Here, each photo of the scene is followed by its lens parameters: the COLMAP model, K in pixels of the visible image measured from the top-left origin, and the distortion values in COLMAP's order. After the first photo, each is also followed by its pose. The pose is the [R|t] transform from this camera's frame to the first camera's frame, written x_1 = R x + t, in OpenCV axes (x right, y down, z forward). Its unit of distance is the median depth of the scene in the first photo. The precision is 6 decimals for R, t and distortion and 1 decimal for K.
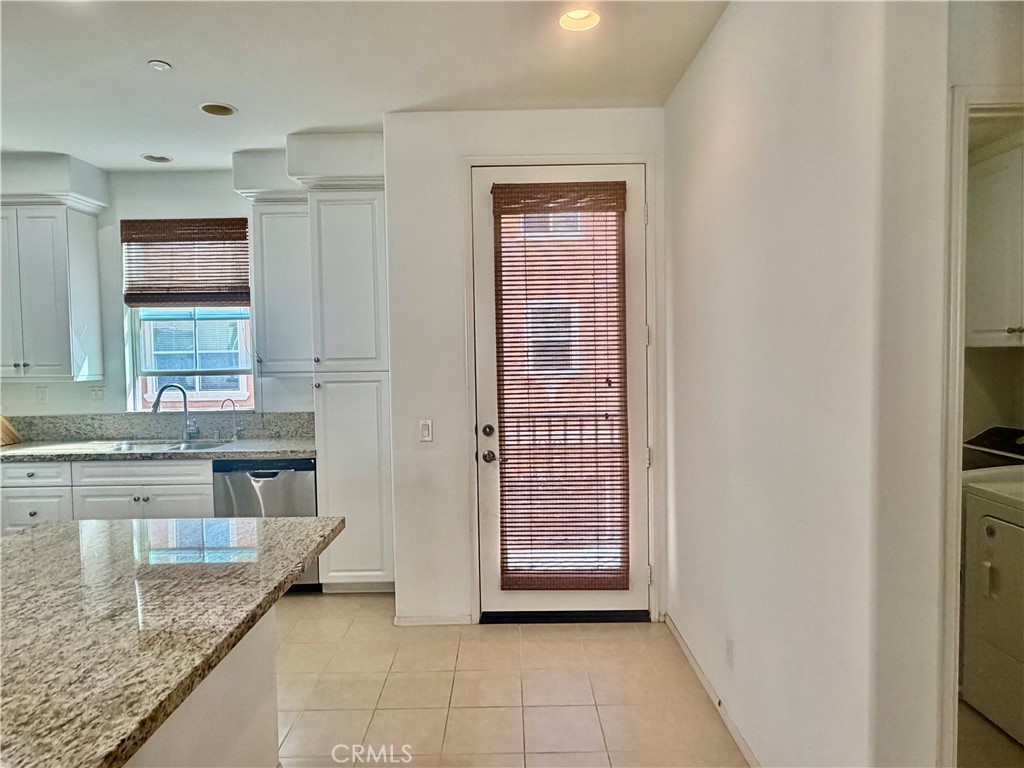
lens RADIAL K [[628.6, 0, 512.0], [0, 628.6, 384.0], [0, 0, 1]] dist [-0.003728, -0.000488]
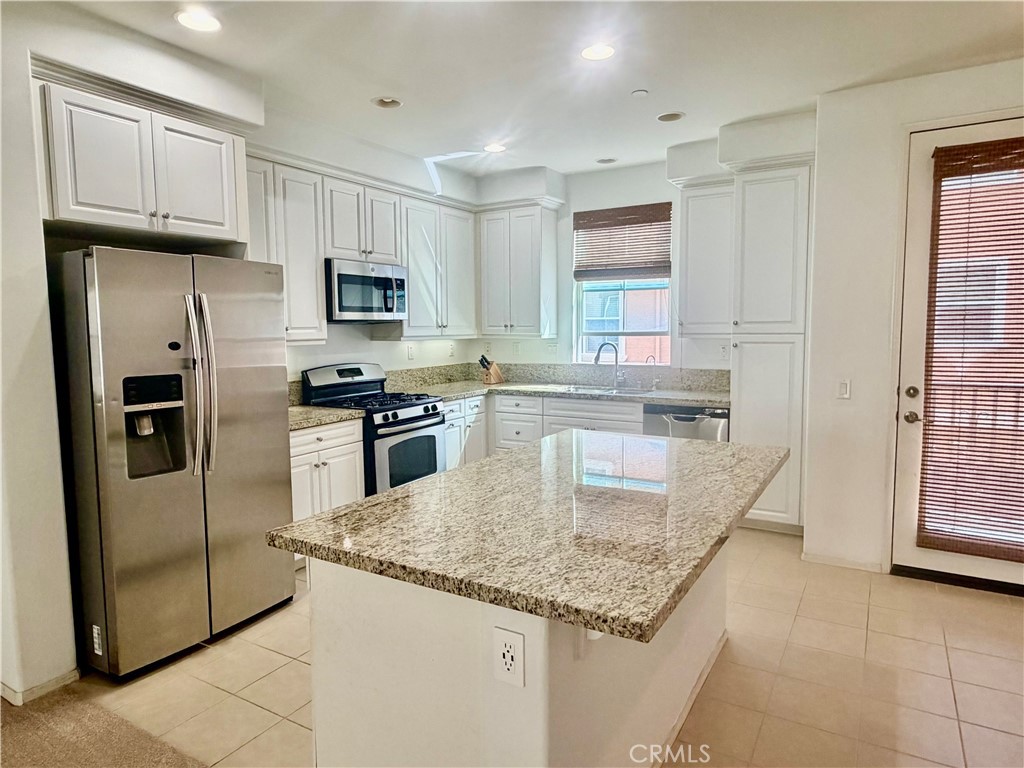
lens RADIAL K [[628.6, 0, 512.0], [0, 628.6, 384.0], [0, 0, 1]] dist [-0.003728, -0.000488]
pose [[0.854876, 0.055530, -0.515852, -0.061514], [-0.030131, 0.997891, 0.057488, 0.019226], [0.517956, -0.033602, 0.854747, -0.195294]]
